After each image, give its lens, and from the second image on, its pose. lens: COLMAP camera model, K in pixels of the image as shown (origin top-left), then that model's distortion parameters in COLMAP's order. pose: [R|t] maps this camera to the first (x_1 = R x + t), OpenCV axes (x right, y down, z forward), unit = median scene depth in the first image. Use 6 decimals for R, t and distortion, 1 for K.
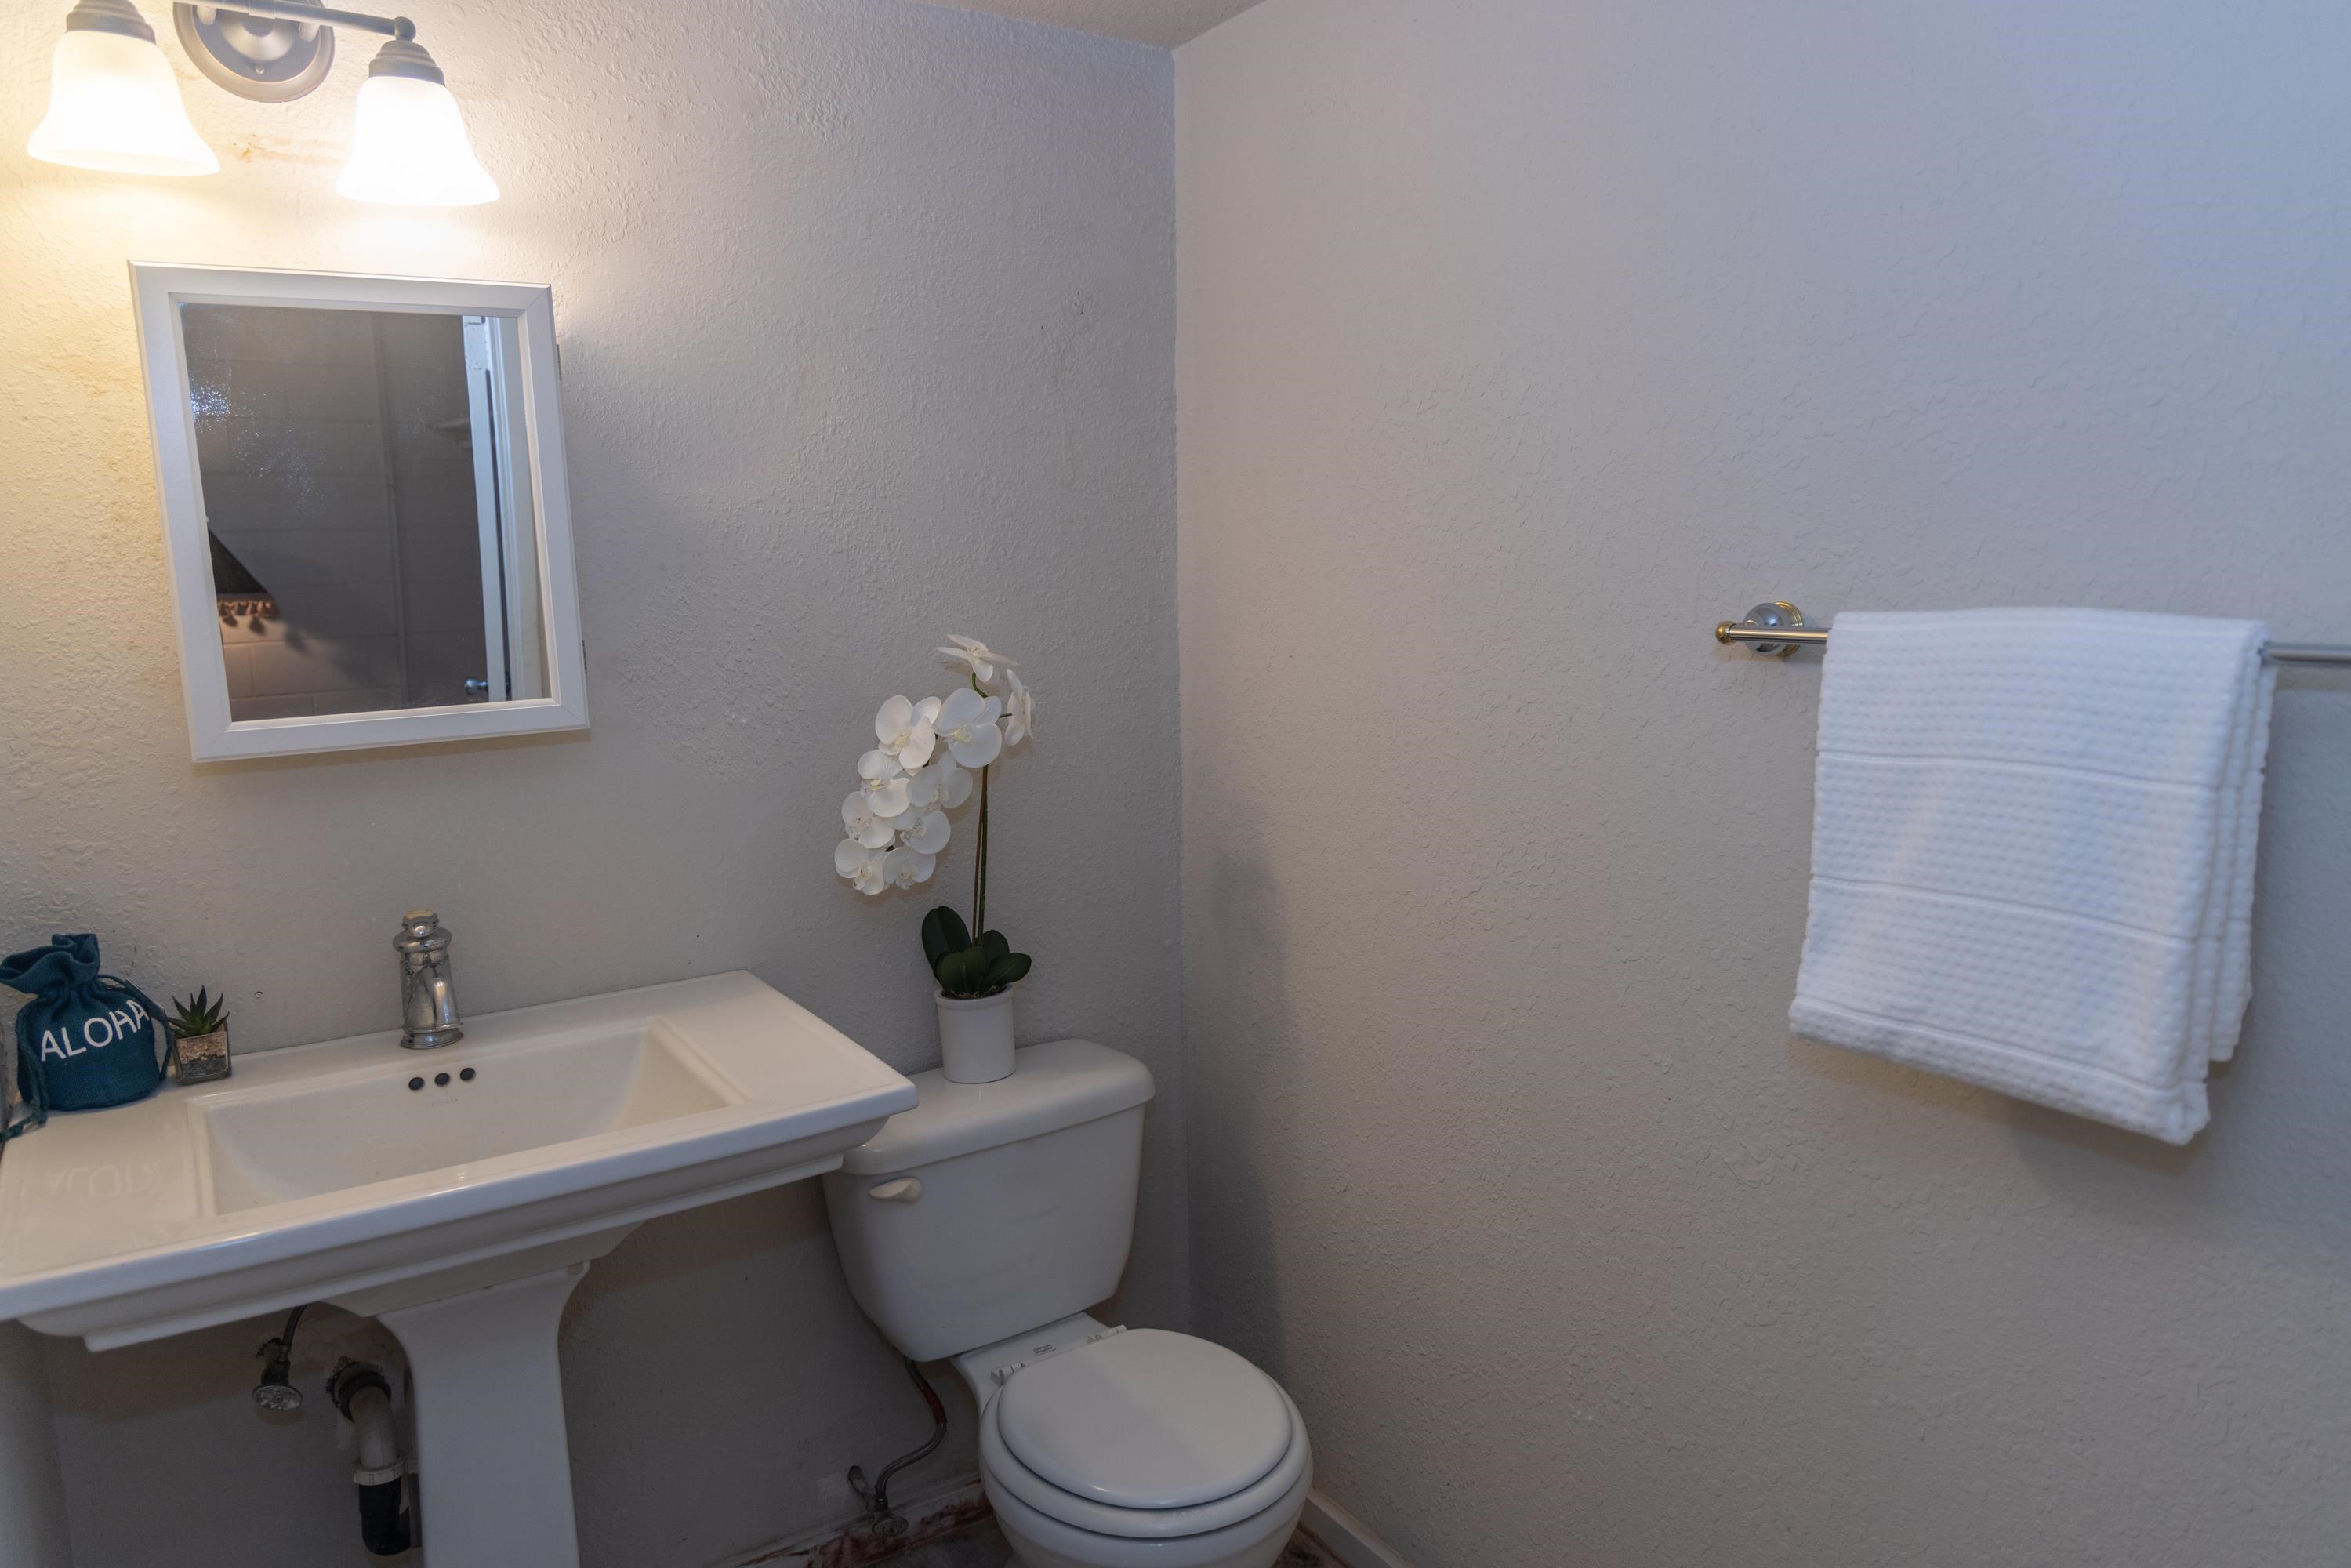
lens RADIAL K [[1582.6, 0, 1197.0], [0, 1582.6, 780.9], [0, 0, 1]] dist [0.002070, -0.000509]
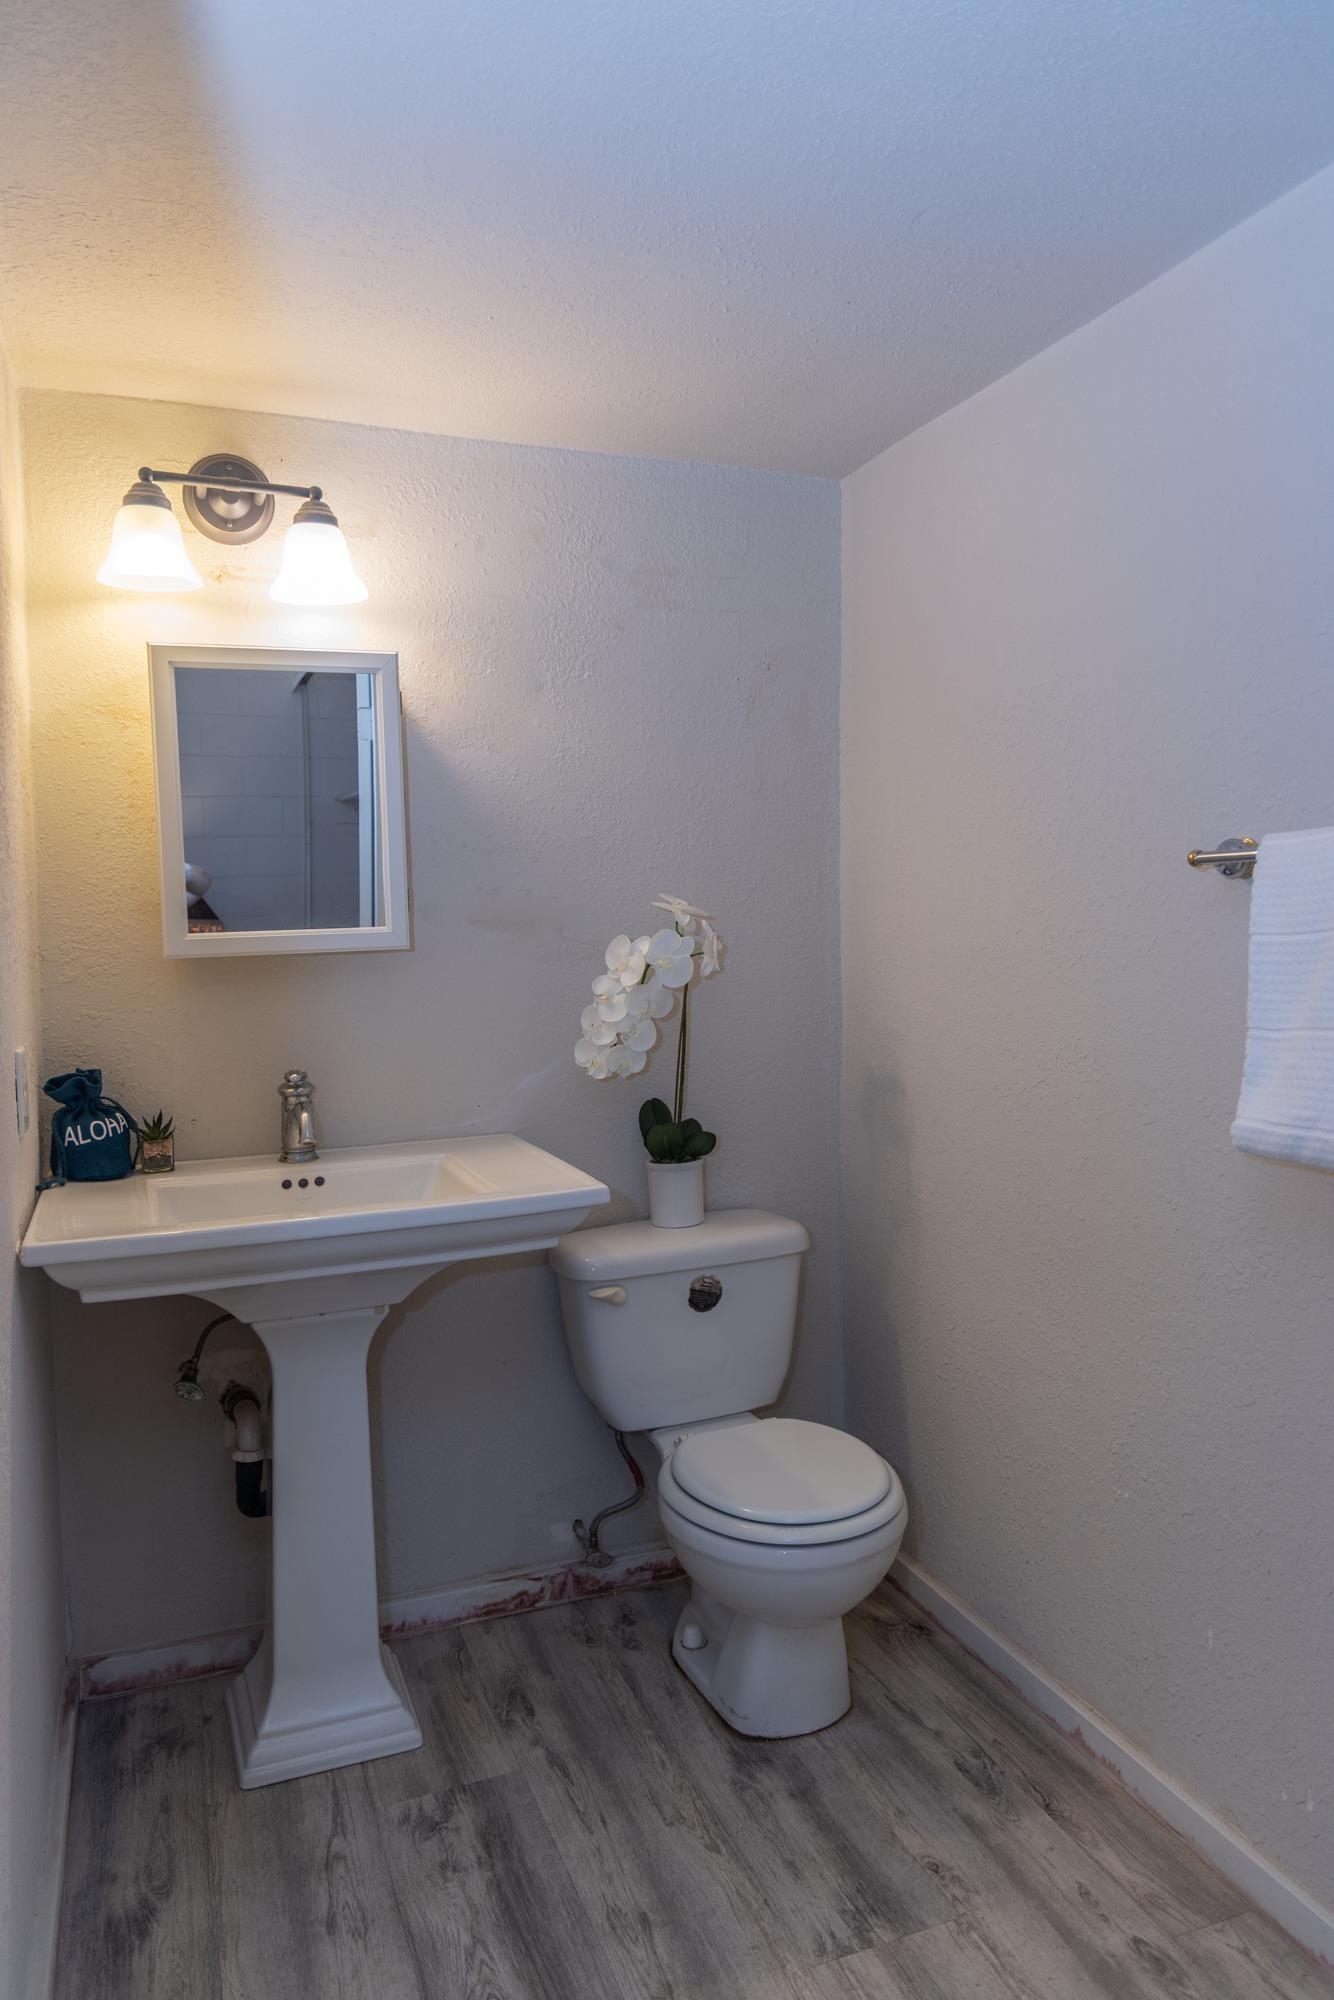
lens RADIAL K [[1346.3, 0, 667.9], [0, 1346.3, 991.8], [0, 0, 1]] dist [0.002070, -0.000509]
pose [[0.978019, 0.012106, -0.208166, 0.113176], [-0.030678, 0.995803, -0.086223, 0.110456], [0.206248, 0.090714, 0.974286, -0.165249]]
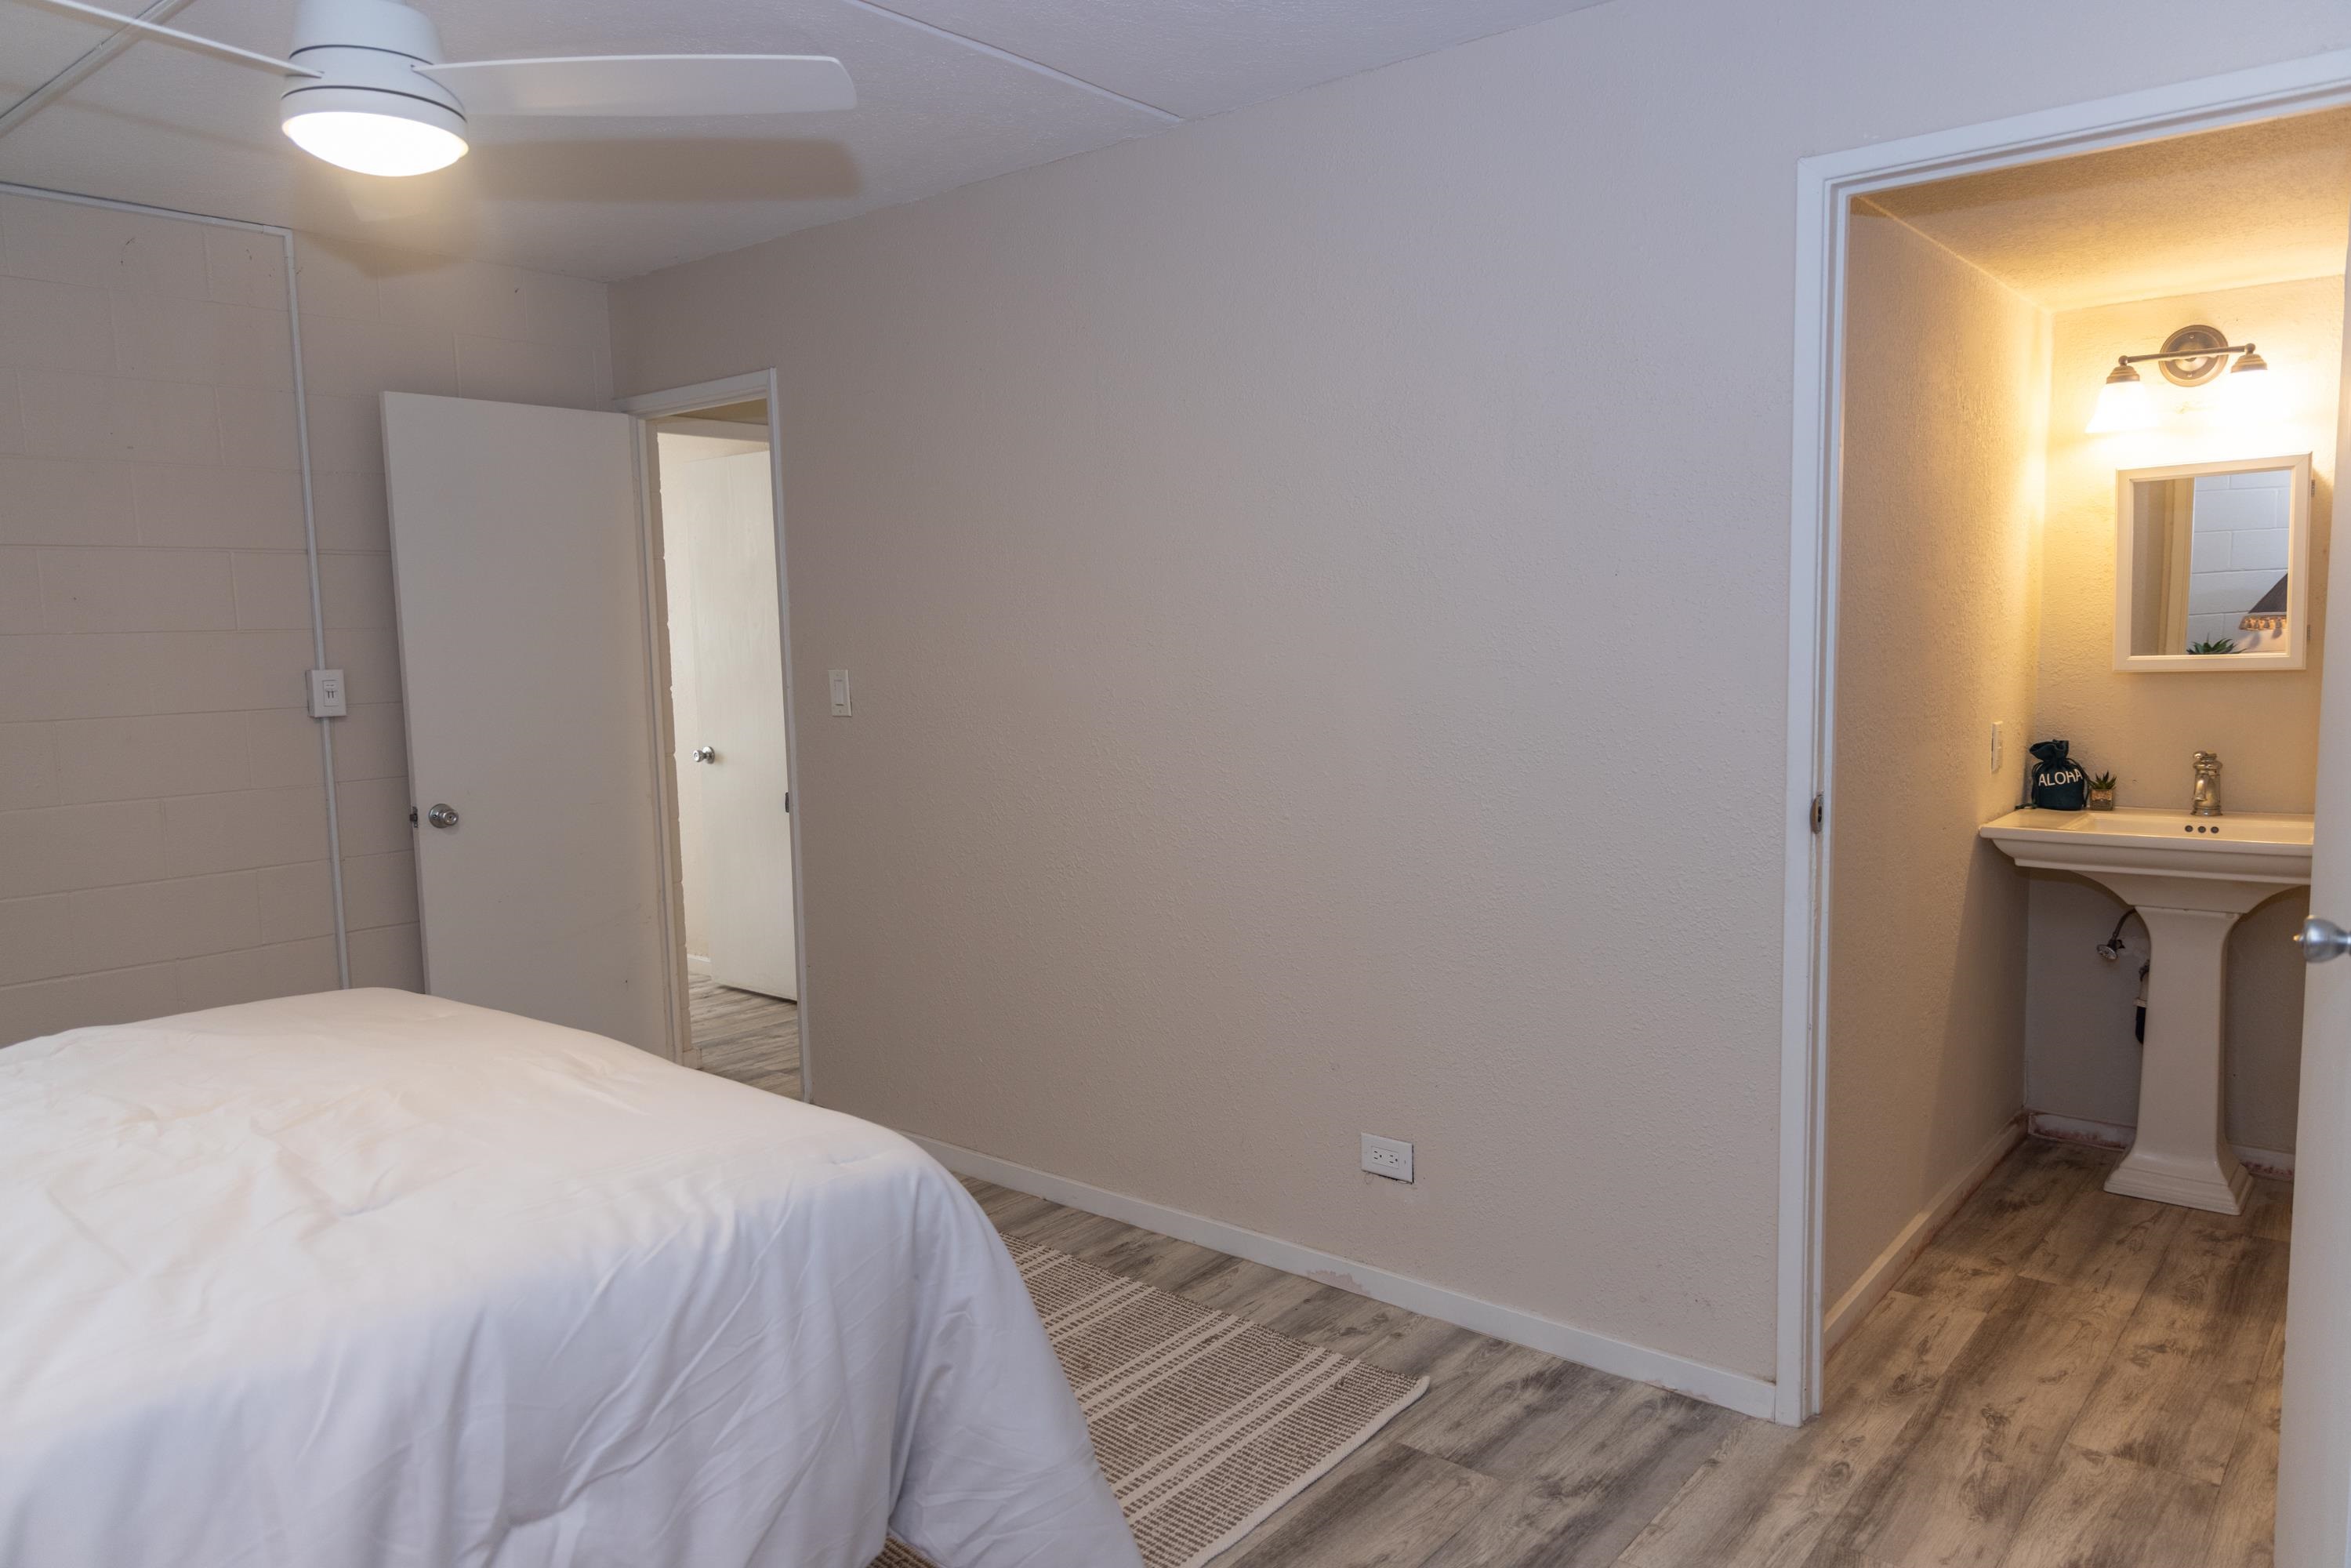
lens RADIAL K [[1582.6, 0, 1188.6], [0, 1582.6, 793.3], [0, 0, 1]] dist [0.002070, -0.000509]
pose [[0.296141, 0.111539, -0.948609, 1.156272], [-0.123222, 0.989320, 0.077858, 0.144304], [0.947163, 0.093833, 0.306722, -0.968513]]
